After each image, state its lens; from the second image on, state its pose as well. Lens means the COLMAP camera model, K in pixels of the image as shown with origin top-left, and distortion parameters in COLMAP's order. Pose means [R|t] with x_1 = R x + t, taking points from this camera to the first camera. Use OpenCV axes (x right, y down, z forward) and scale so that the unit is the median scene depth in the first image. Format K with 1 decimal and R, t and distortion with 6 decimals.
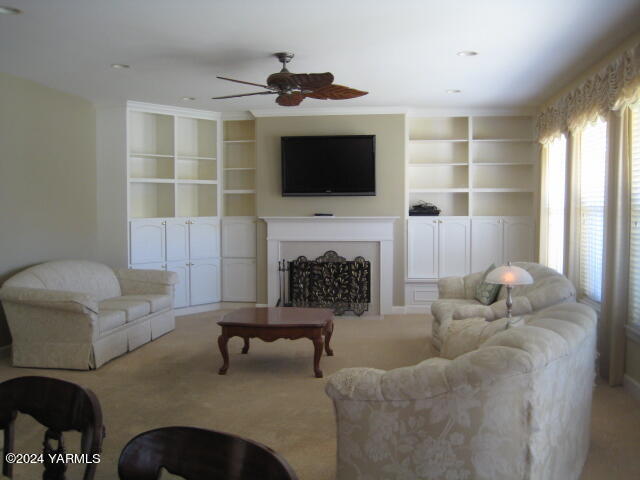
lens RADIAL K [[669.2, 0, 318.3], [0, 669.2, 239.1], [0, 0, 1]] dist [-0.163886, 0.216281]
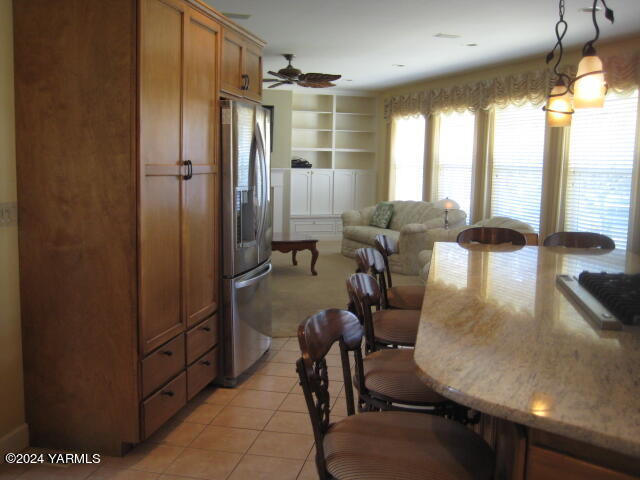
lens RADIAL K [[669.2, 0, 318.3], [0, 669.2, 239.1], [0, 0, 1]] dist [-0.163886, 0.216281]
pose [[0.893309, -0.029365, 0.448484, -0.418950], [-0.003062, 0.997443, 0.071407, 0.011441], [-0.449433, -0.065161, 0.890934, -0.216598]]
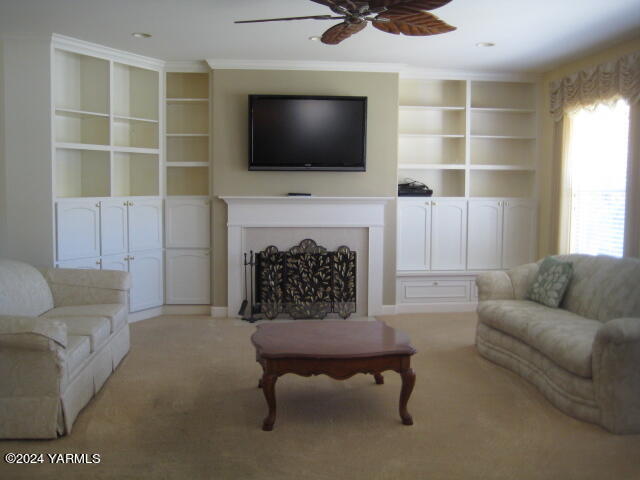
lens RADIAL K [[669.2, 0, 318.3], [0, 669.2, 239.1], [0, 0, 1]] dist [-0.163886, 0.216281]
pose [[0.971439, -0.009082, 0.237115, -0.161526], [0.001765, 0.999516, 0.031053, -0.007509], [-0.237283, -0.029748, 0.970985, 0.214771]]
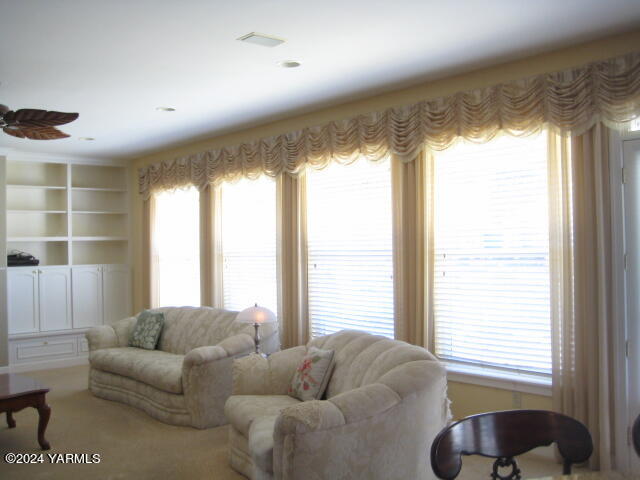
lens RADIAL K [[669.2, 0, 318.3], [0, 669.2, 239.1], [0, 0, 1]] dist [-0.163886, 0.216281]
pose [[0.661747, 0.001689, 0.749725, -0.256397], [0.052375, 0.997450, -0.048476, -0.006757], [-0.747895, 0.071346, 0.659971, 0.085645]]
